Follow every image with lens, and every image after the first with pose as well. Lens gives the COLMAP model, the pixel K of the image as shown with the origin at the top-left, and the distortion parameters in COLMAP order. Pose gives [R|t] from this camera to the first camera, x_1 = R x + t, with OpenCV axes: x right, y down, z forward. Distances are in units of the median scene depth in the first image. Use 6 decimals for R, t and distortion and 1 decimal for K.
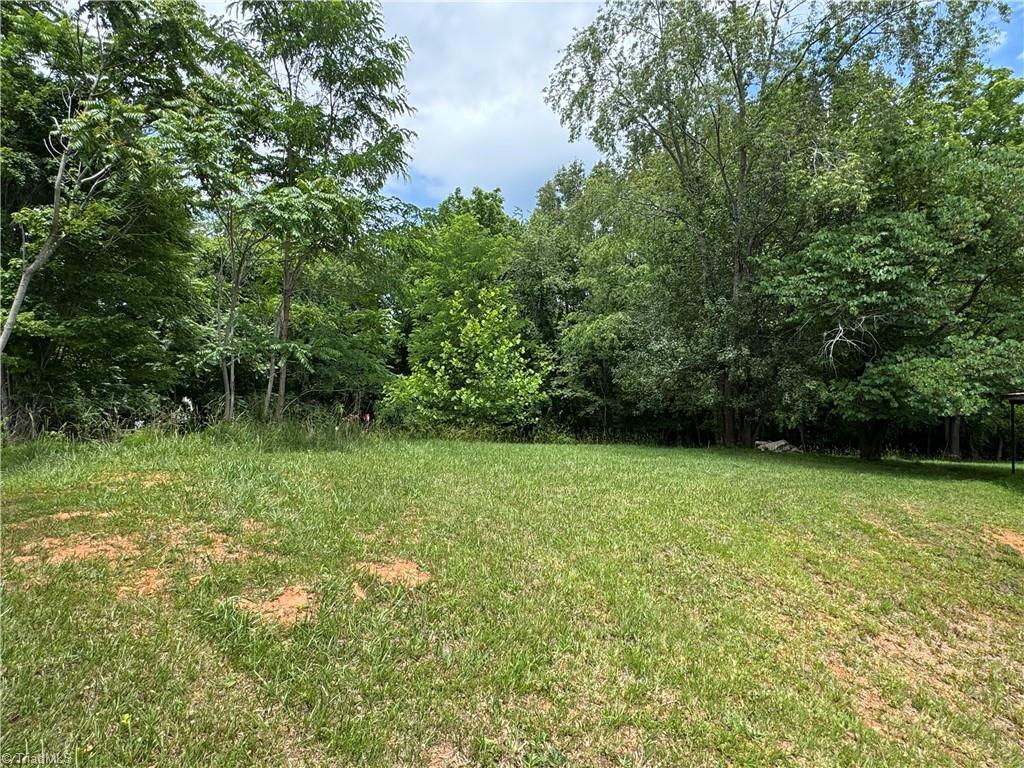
lens RADIAL K [[568.0, 0, 510.9], [0, 568.0, 384.5], [0, 0, 1]] dist [0.000157, -0.000286]
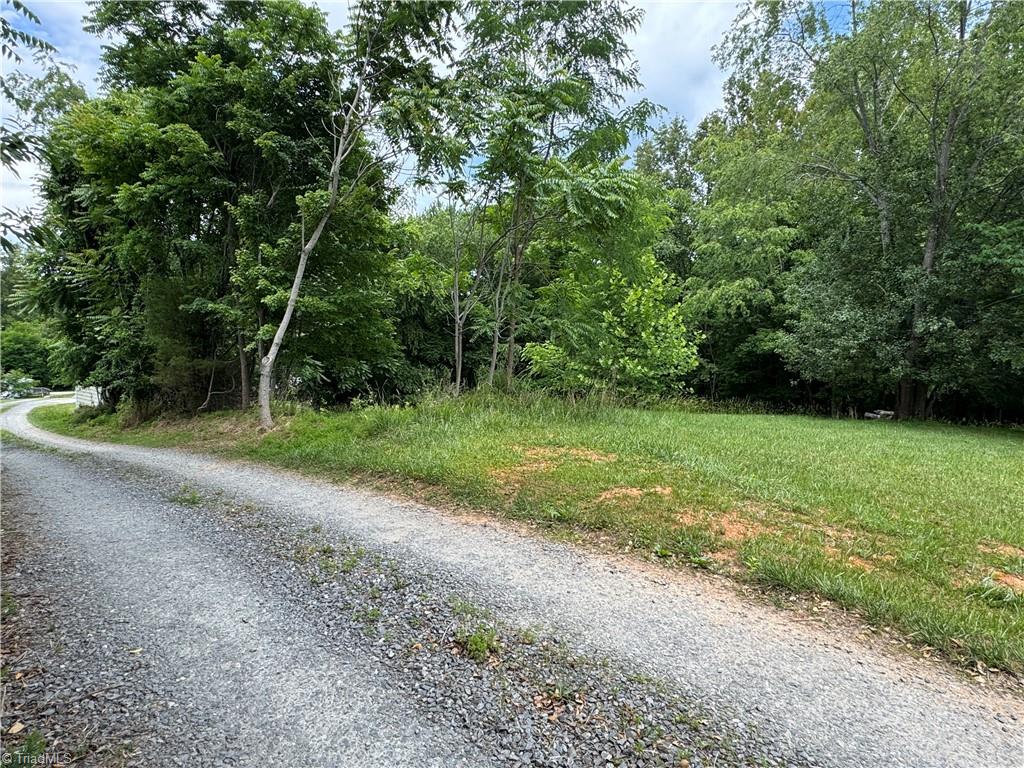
lens RADIAL K [[568.0, 0, 512.3], [0, 568.0, 384.7], [0, 0, 1]] dist [0.000157, -0.000286]
pose [[0.996546, 0.009689, -0.082479, -0.194729], [-0.004203, 0.997782, 0.066430, -0.011020], [0.082940, -0.065854, 0.994376, -0.023720]]
